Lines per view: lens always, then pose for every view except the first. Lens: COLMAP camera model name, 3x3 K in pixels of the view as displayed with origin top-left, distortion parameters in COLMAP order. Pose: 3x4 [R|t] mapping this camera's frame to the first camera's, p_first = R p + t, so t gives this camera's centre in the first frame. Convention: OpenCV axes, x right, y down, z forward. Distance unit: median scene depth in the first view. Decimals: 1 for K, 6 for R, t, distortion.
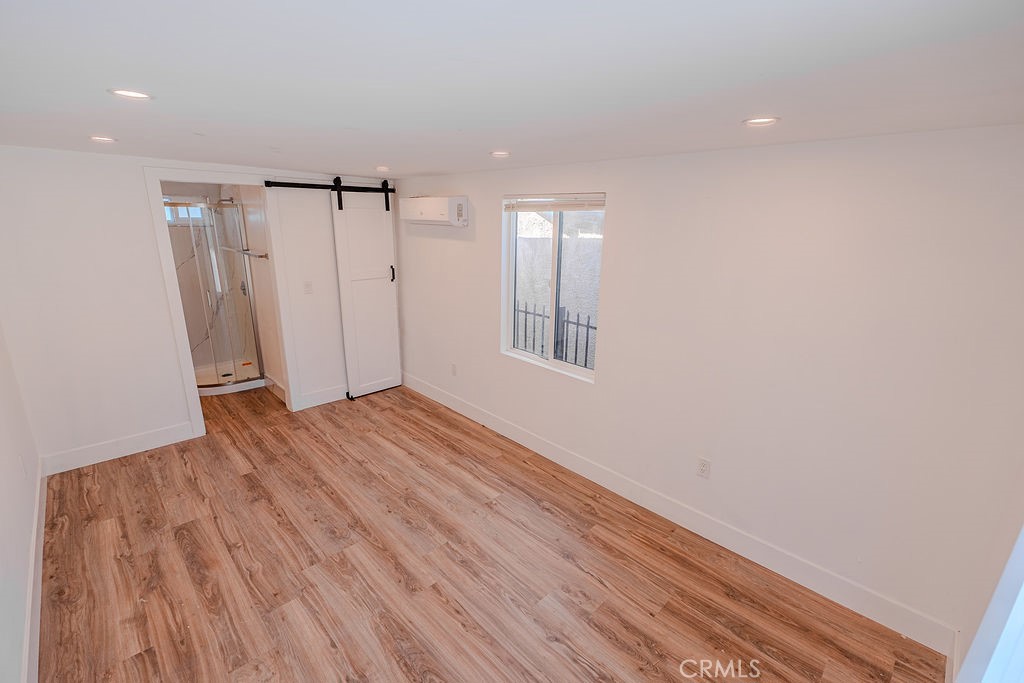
lens RADIAL K [[458.7, 0, 501.5], [0, 458.7, 342.9], [0, 0, 1]] dist [-0.001693, -0.000872]
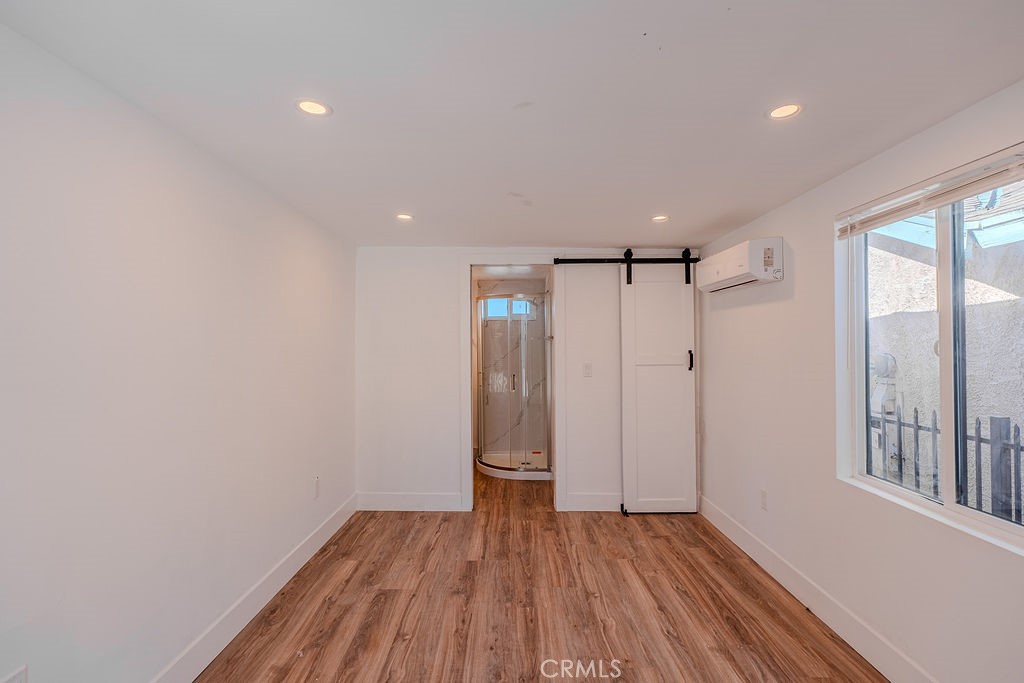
lens RADIAL K [[458.7, 0, 516.2], [0, 458.7, 343.3], [0, 0, 1]] dist [-0.001693, -0.000872]
pose [[0.724660, -0.024488, -0.688671, 0.107979], [-0.176946, 0.959248, -0.220302, 0.058558], [0.666002, 0.281501, 0.690796, 0.300107]]
